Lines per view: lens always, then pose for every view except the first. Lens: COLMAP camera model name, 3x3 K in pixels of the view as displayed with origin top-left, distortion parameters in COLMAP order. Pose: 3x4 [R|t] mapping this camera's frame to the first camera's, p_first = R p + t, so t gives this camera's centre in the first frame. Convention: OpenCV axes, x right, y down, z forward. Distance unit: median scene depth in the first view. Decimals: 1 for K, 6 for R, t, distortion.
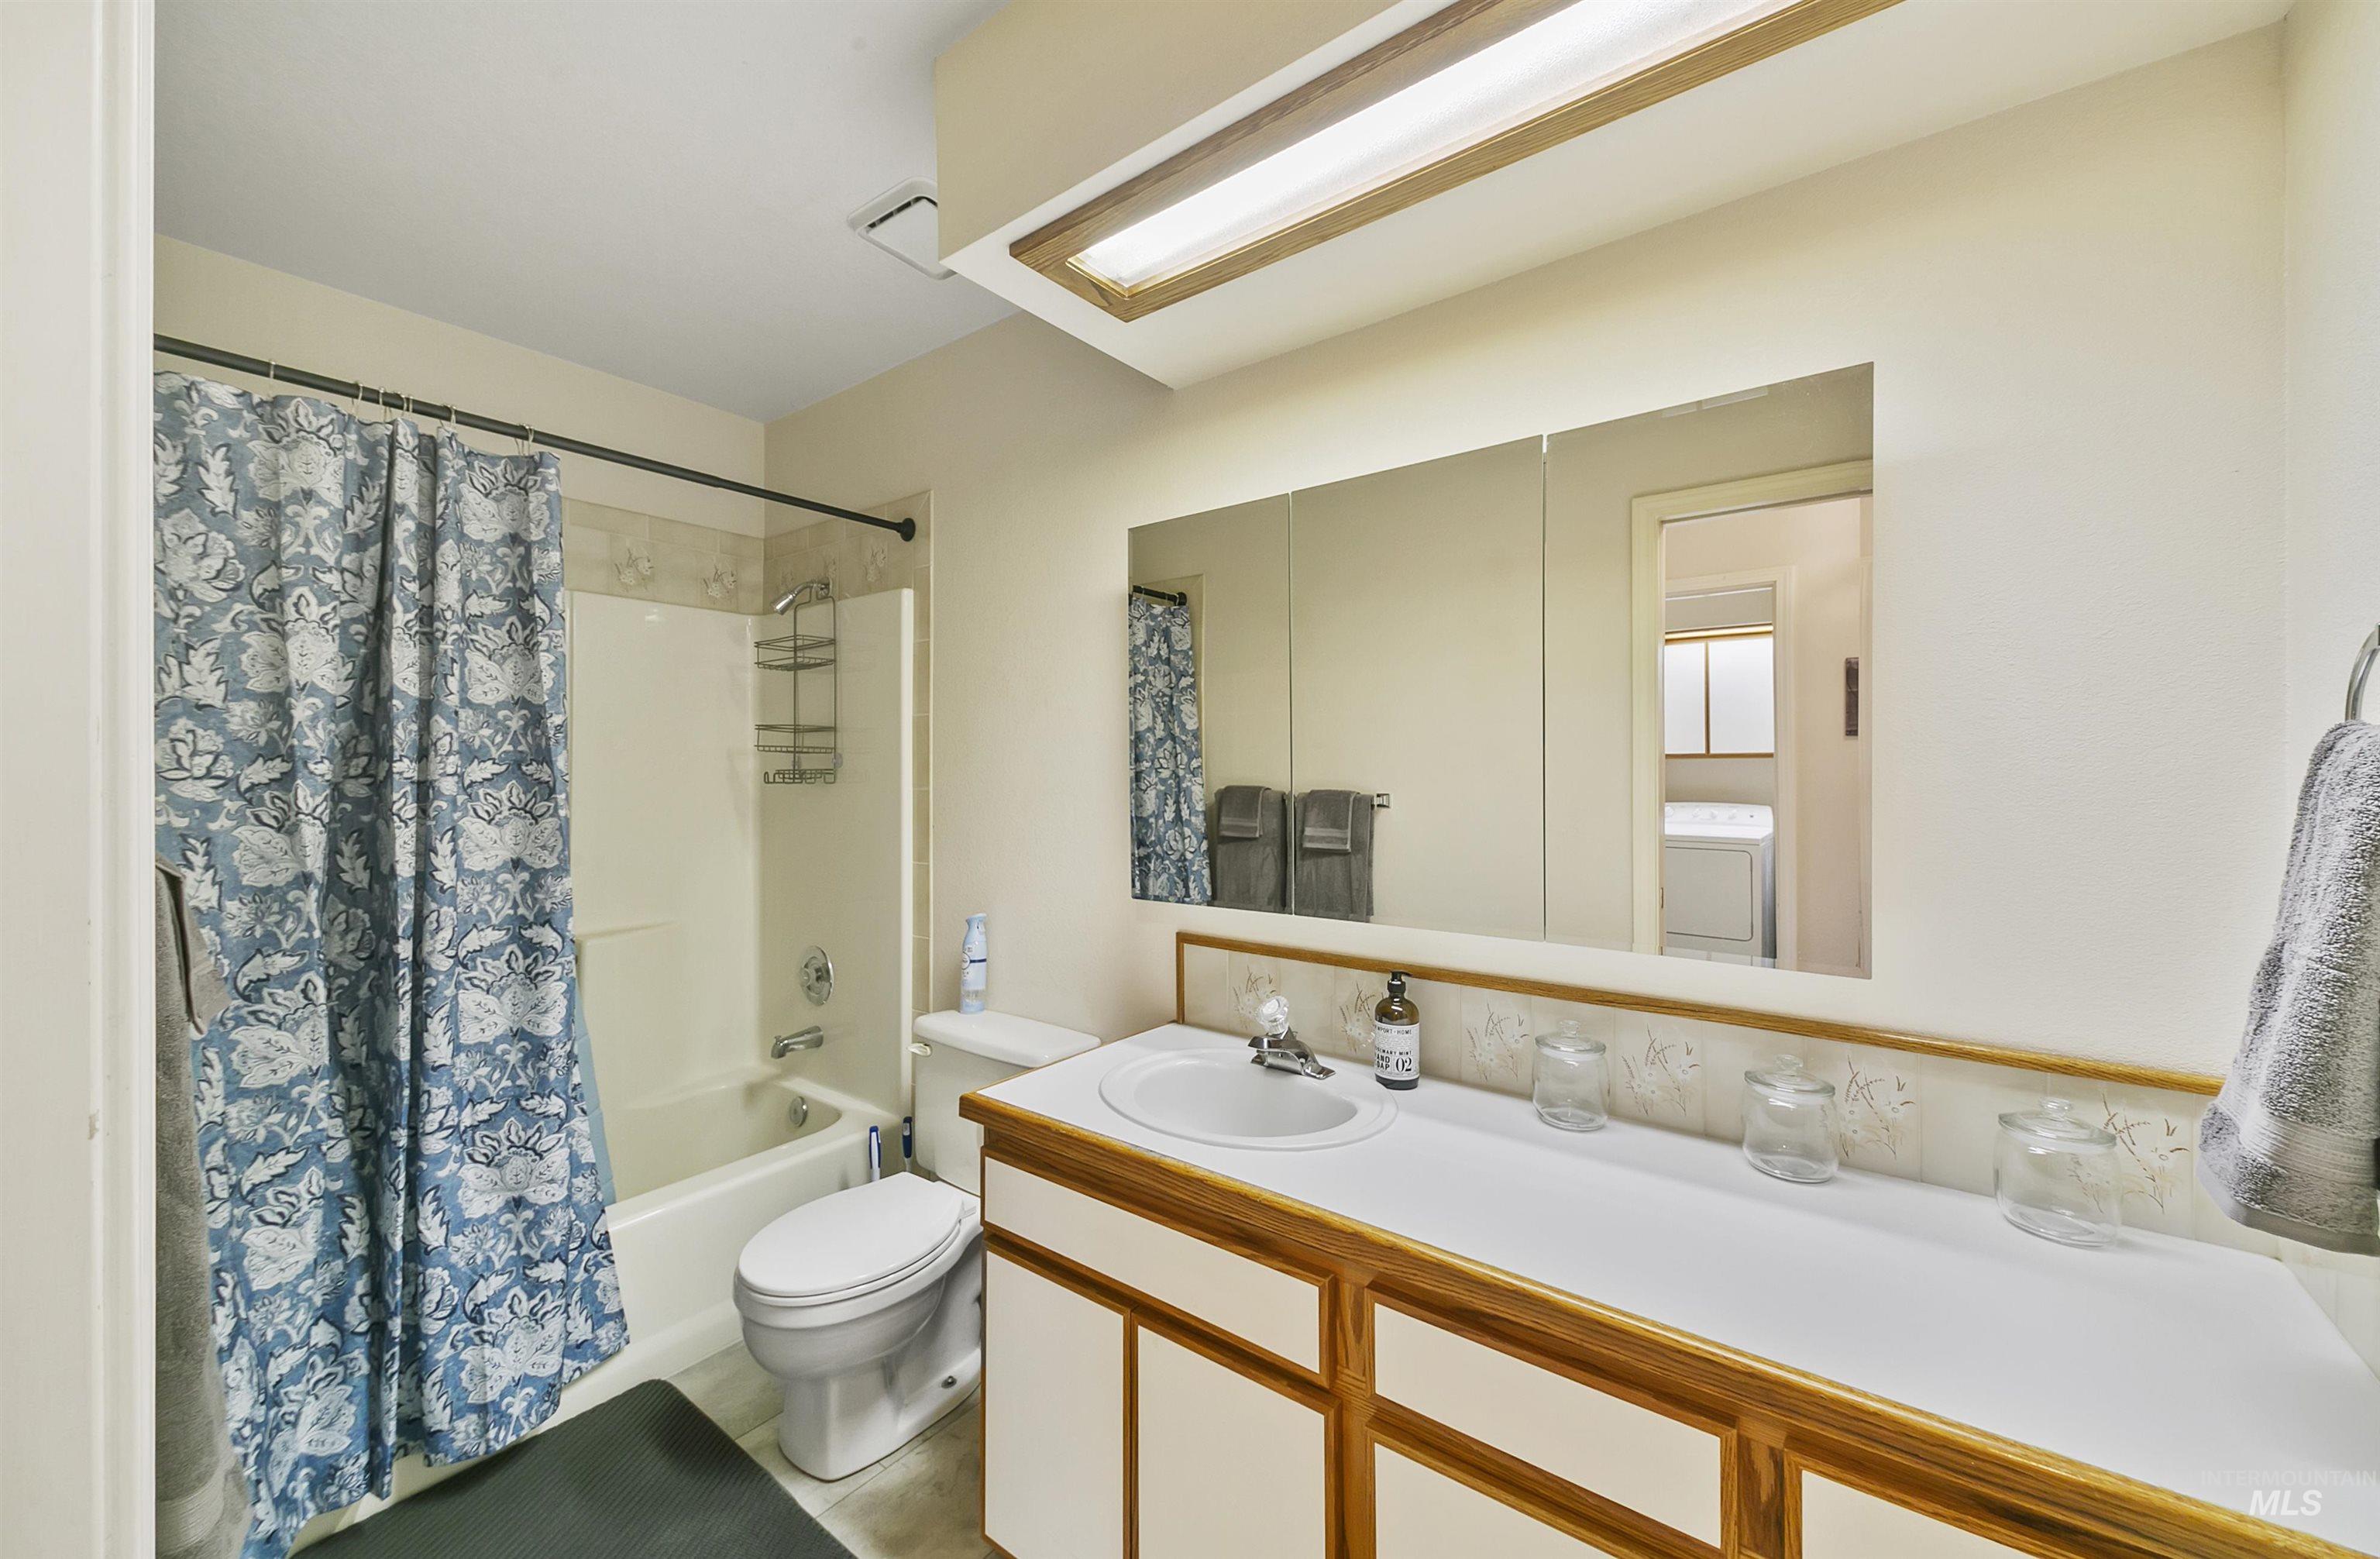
lens RADIAL K [[874.6, 0, 1196.9], [0, 874.6, 787.8], [0, 0, 1]] dist [0.027619, -0.010752]
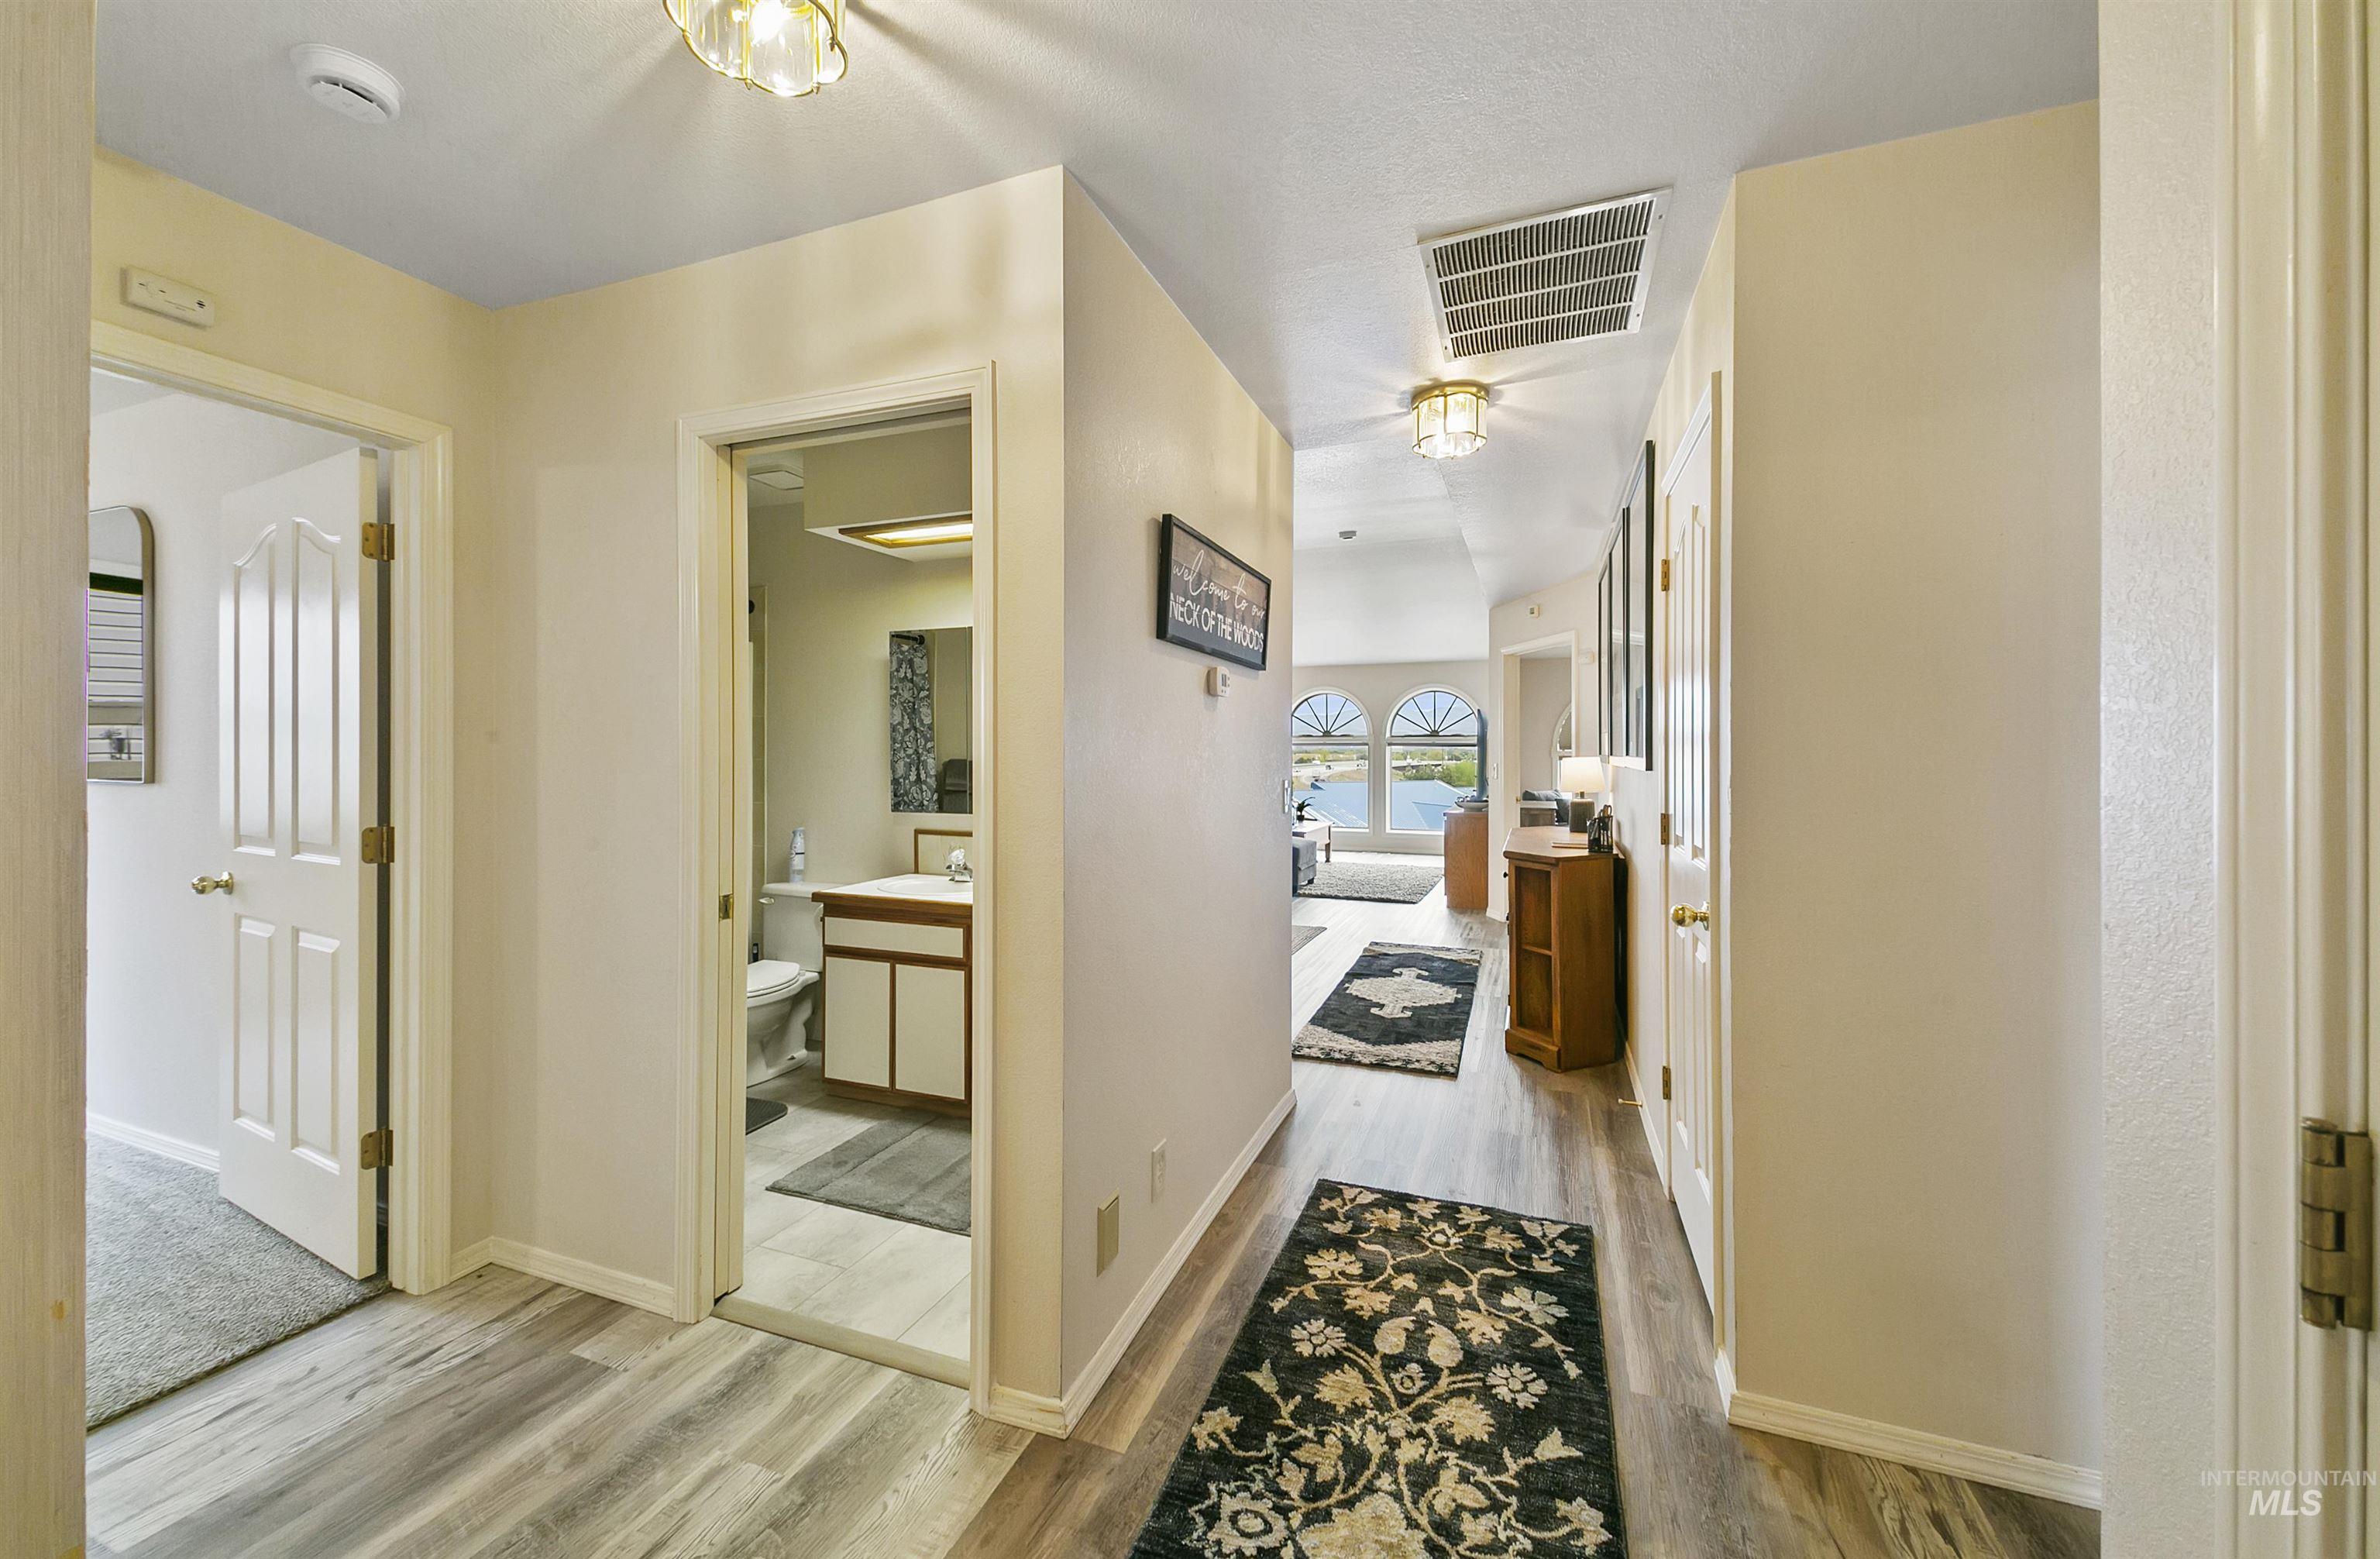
lens RADIAL K [[874.6, 0, 1196.9], [0, 874.6, 787.8], [0, 0, 1]] dist [0.027619, -0.010752]
pose [[0.962327, 0.002073, 0.271886, 0.033212], [-0.008775, 0.999687, 0.023434, 0.008575], [-0.271753, -0.024937, 0.962044, -0.695440]]
